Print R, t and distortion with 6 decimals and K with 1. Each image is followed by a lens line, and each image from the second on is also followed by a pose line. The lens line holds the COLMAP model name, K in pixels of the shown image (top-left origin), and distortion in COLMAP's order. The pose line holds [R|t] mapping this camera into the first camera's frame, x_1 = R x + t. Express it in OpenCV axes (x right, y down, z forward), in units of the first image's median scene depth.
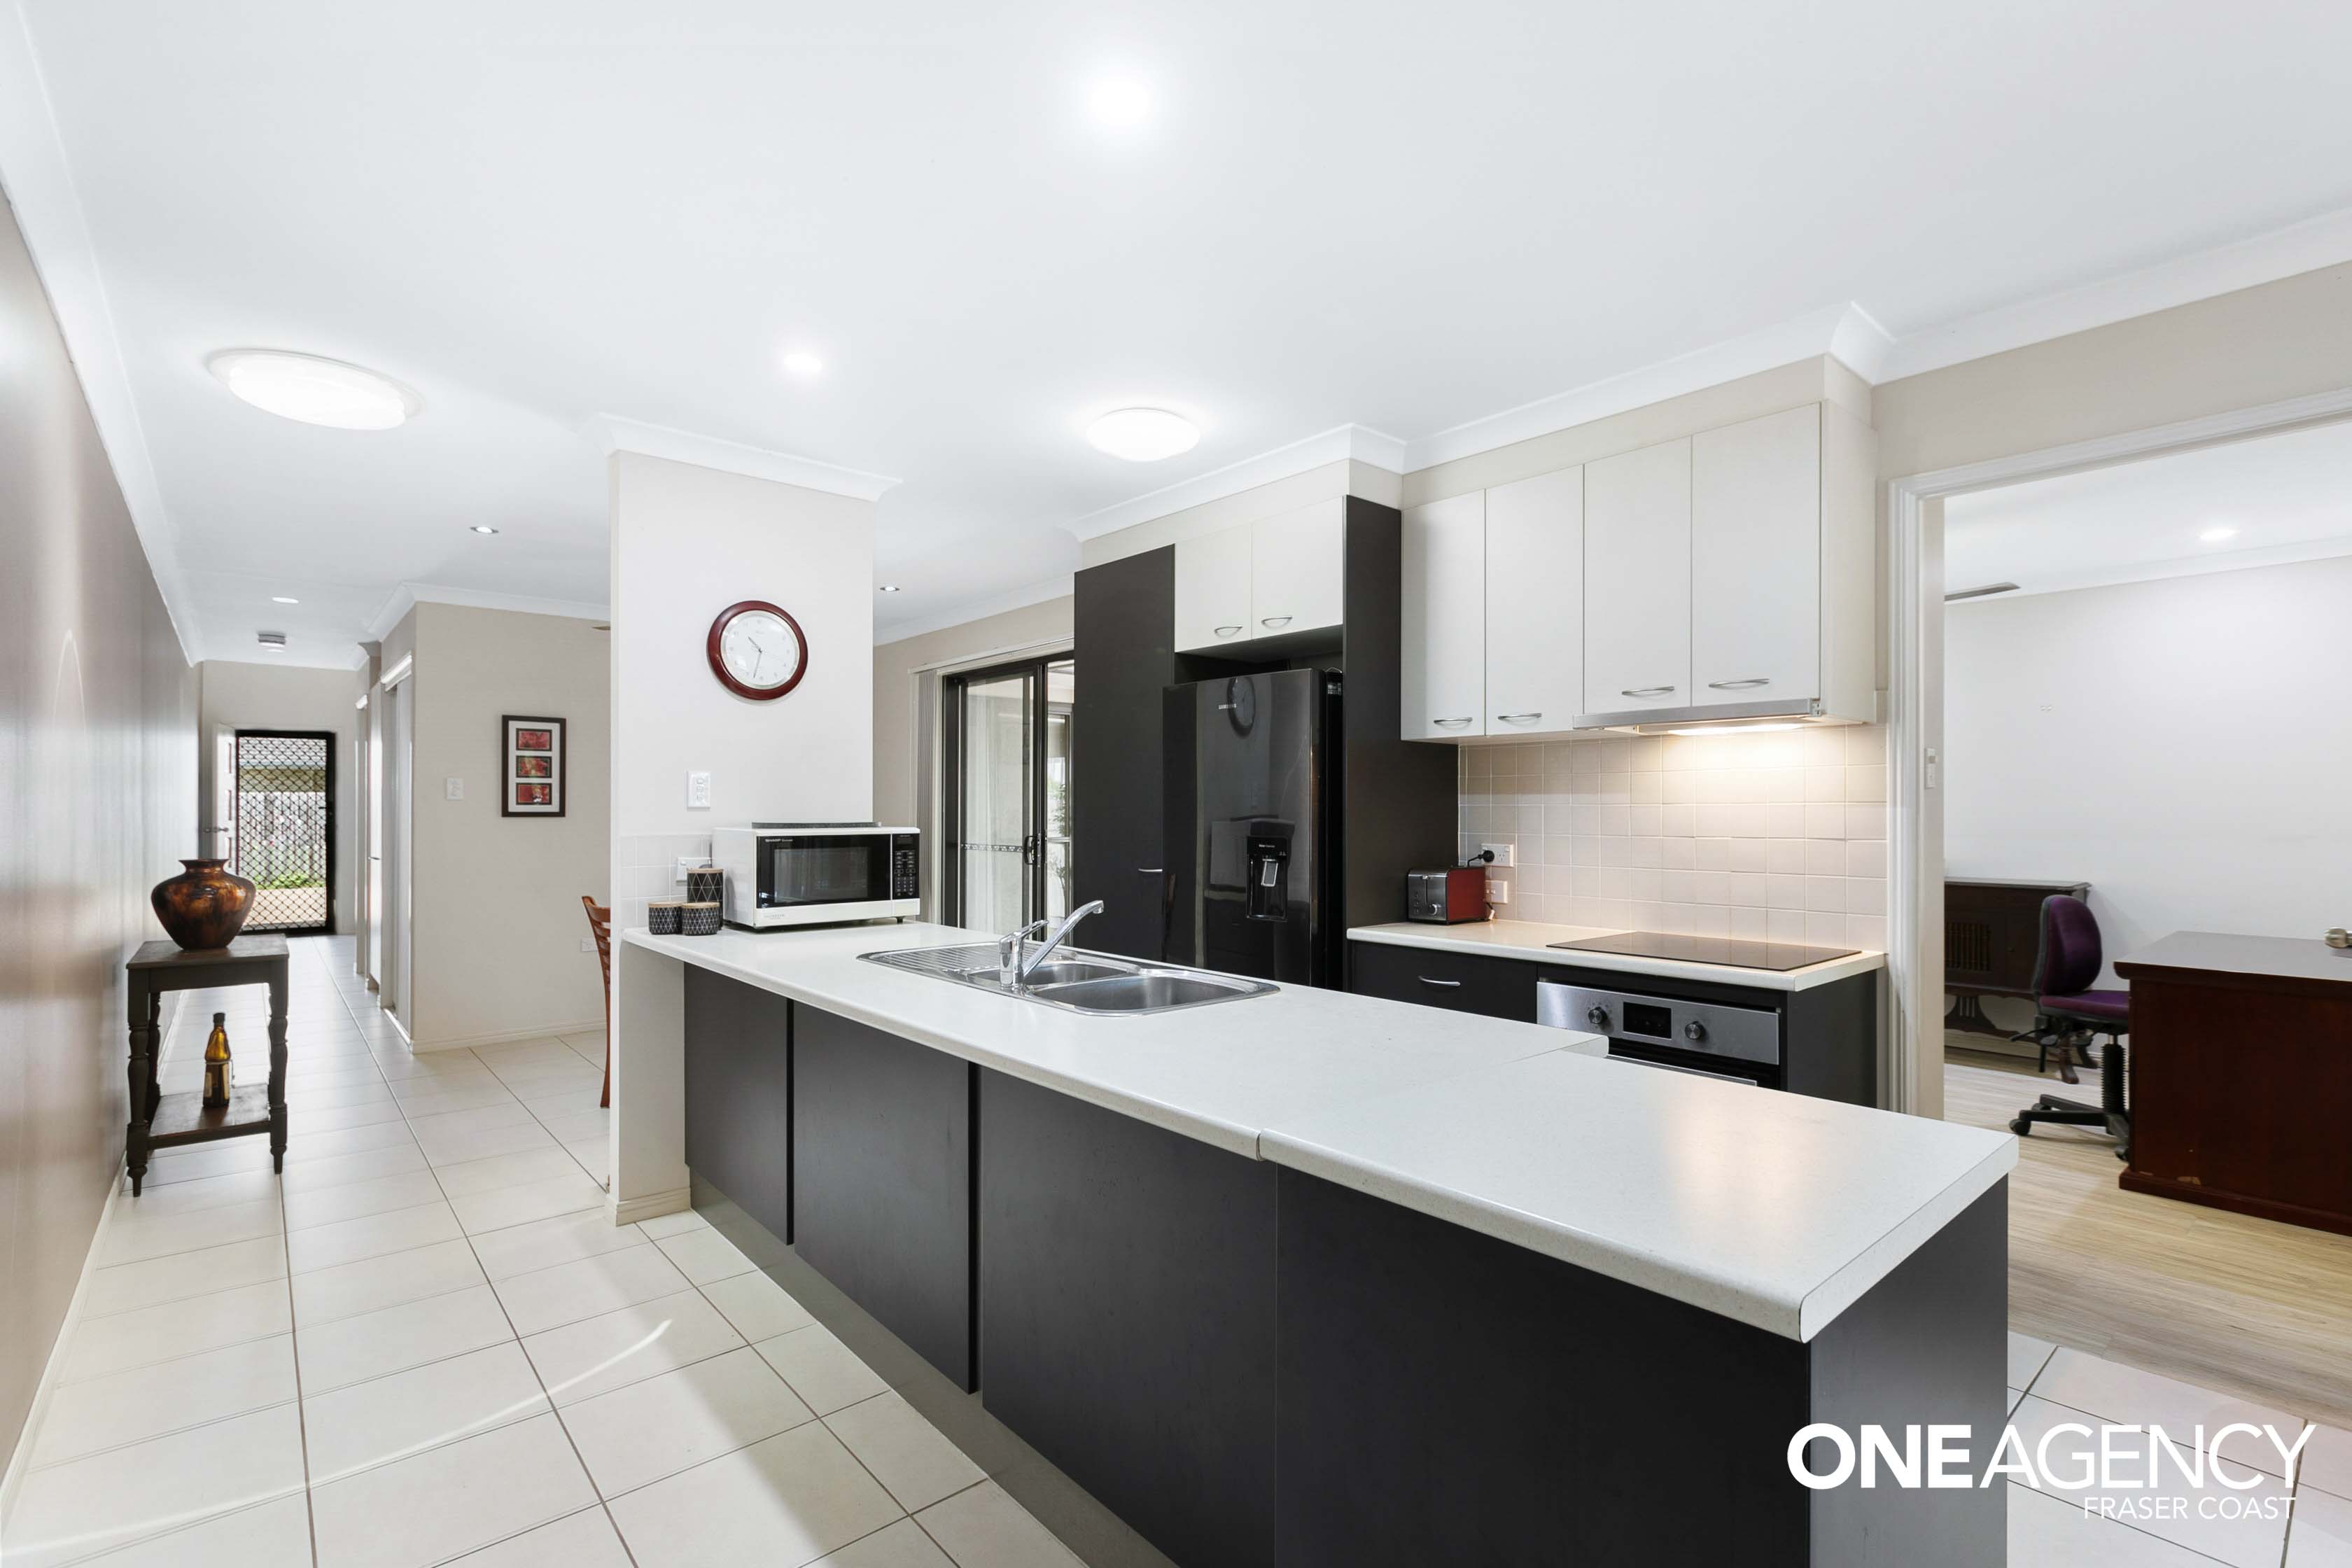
lens RADIAL K [[1068.3, 0, 1182.6], [0, 1068.3, 808.2], [0, 0, 1]] dist [-0.000366, -0.000067]
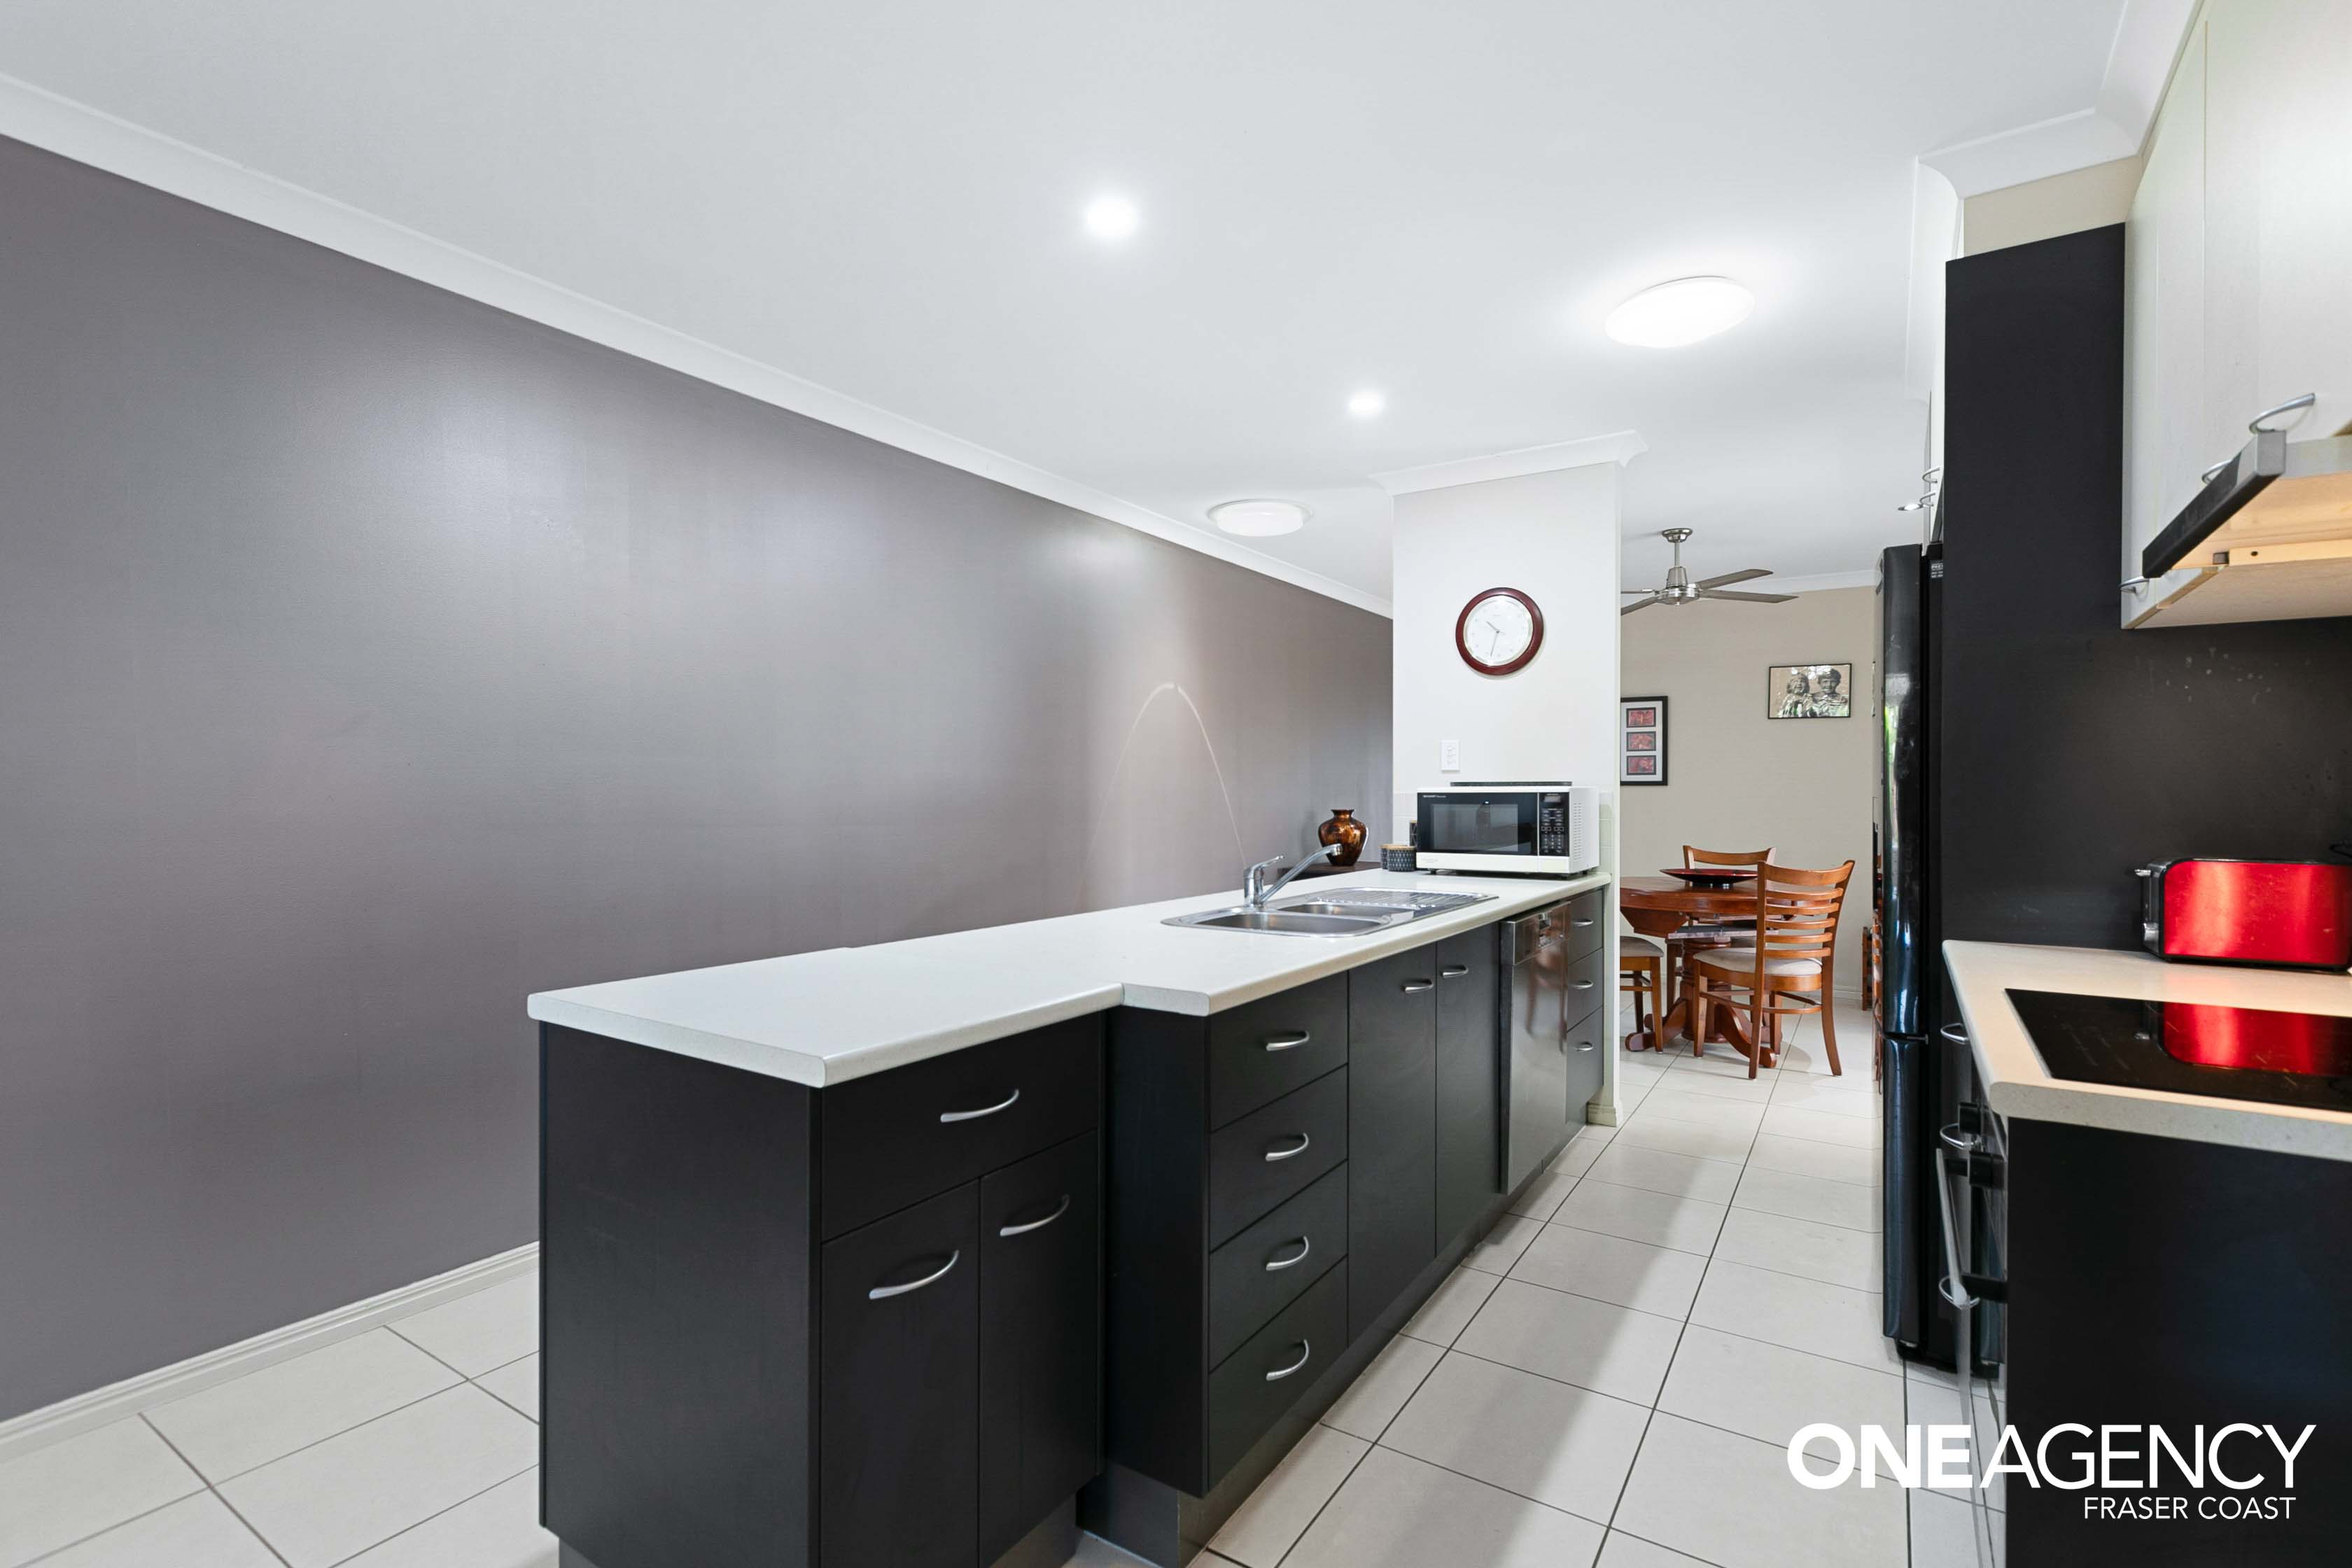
lens RADIAL K [[1068.3, 0, 1169.7], [0, 1068.3, 794.7], [0, 0, 1]] dist [-0.000366, -0.000067]
pose [[0.277994, 0.002913, -0.960578, 0.342833], [0.003445, 0.999986, 0.004030, 0.011561], [0.960577, -0.004429, 0.277981, 0.199379]]
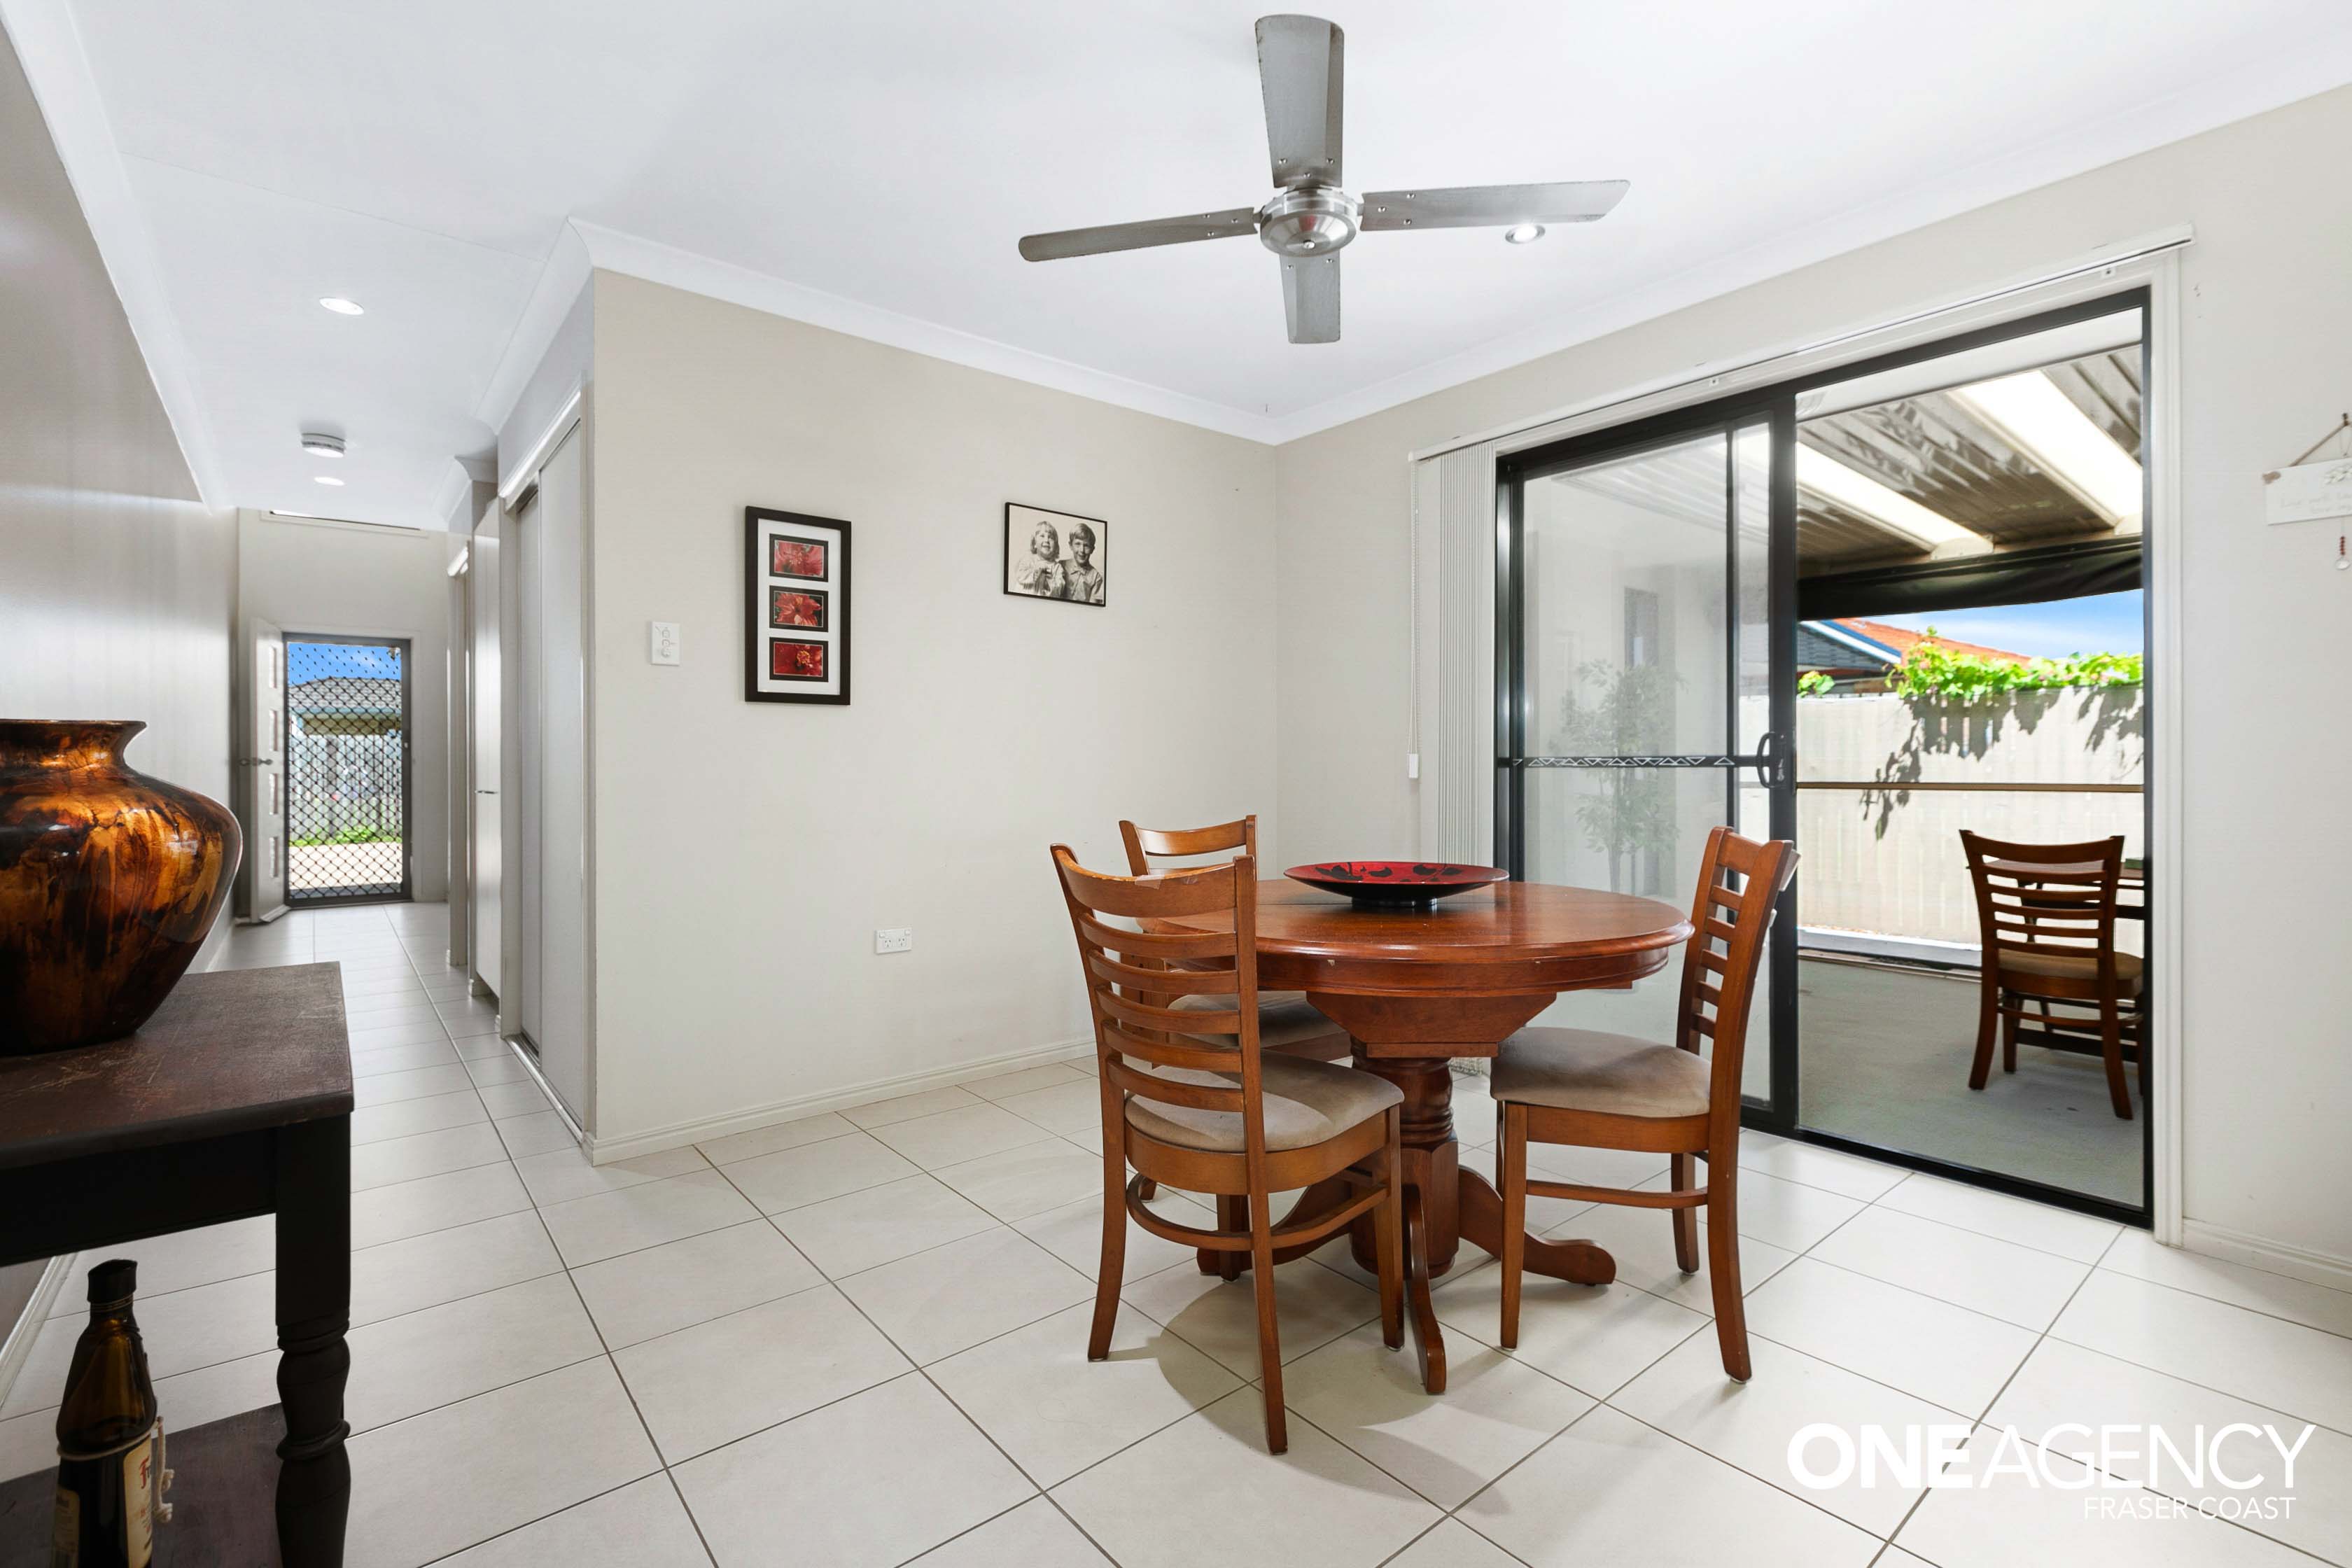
lens RADIAL K [[1068.3, 0, 1186.4], [0, 1068.3, 767.2], [0, 0, 1]] dist [-0.000366, -0.000067]
pose [[0.999403, -0.004060, -0.034318, -0.392606], [0.004180, 0.999985, 0.003401, 0.038584], [0.034303, -0.003542, 0.999405, 0.469974]]
